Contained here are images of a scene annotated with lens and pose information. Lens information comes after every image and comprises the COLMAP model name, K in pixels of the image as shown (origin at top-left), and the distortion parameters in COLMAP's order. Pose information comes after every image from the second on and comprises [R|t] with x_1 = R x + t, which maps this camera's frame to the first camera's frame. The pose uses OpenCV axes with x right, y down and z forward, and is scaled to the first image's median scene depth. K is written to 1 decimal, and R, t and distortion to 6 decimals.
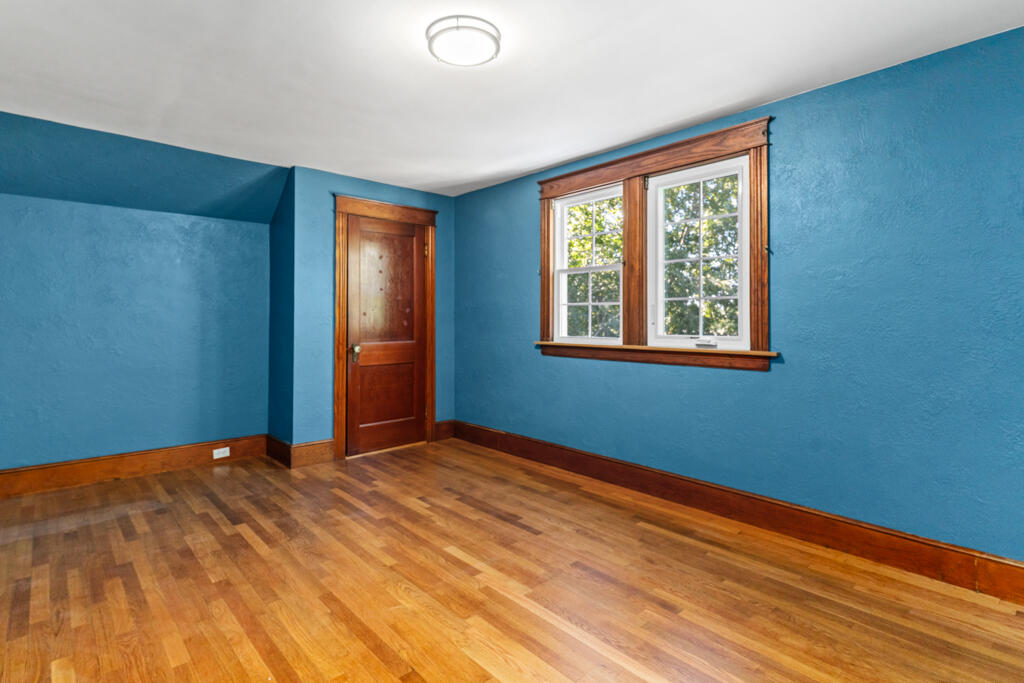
lens RADIAL K [[499.3, 0, 513.8], [0, 499.3, 317.2], [0, 0, 1]] dist [0.001627, 0.000651]
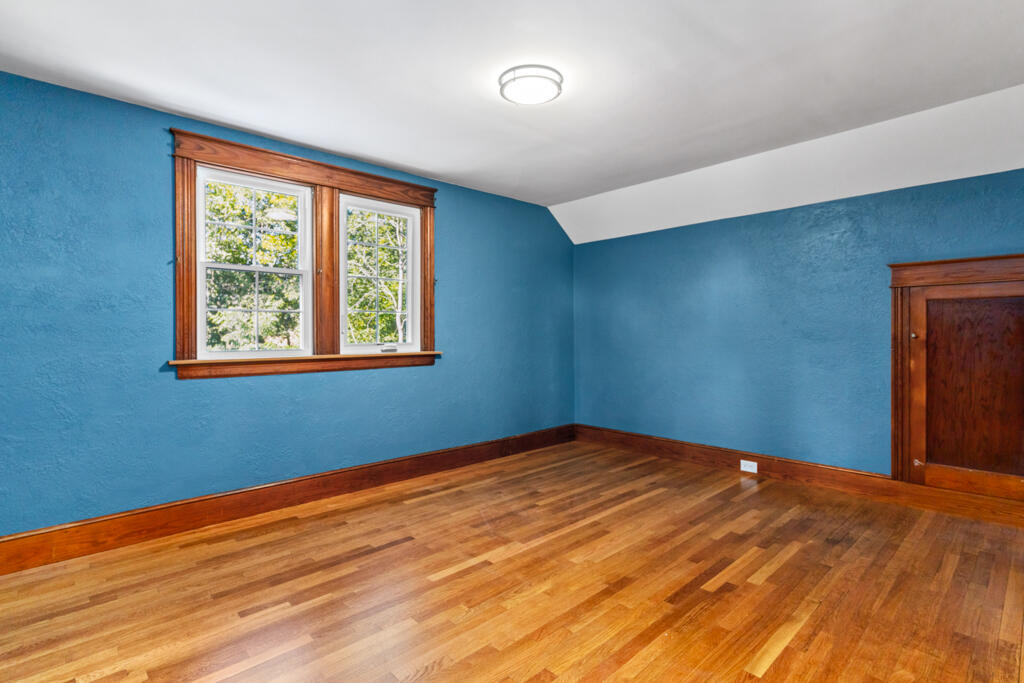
lens RADIAL K [[499.3, 0, 513.3], [0, 499.3, 334.4], [0, 0, 1]] dist [0.001627, 0.000651]
pose [[-0.001544, -0.013112, 0.999913, -0.812558], [-0.007957, 0.999883, 0.013099, -0.000867], [-0.999967, -0.007936, -0.001648, 0.664670]]
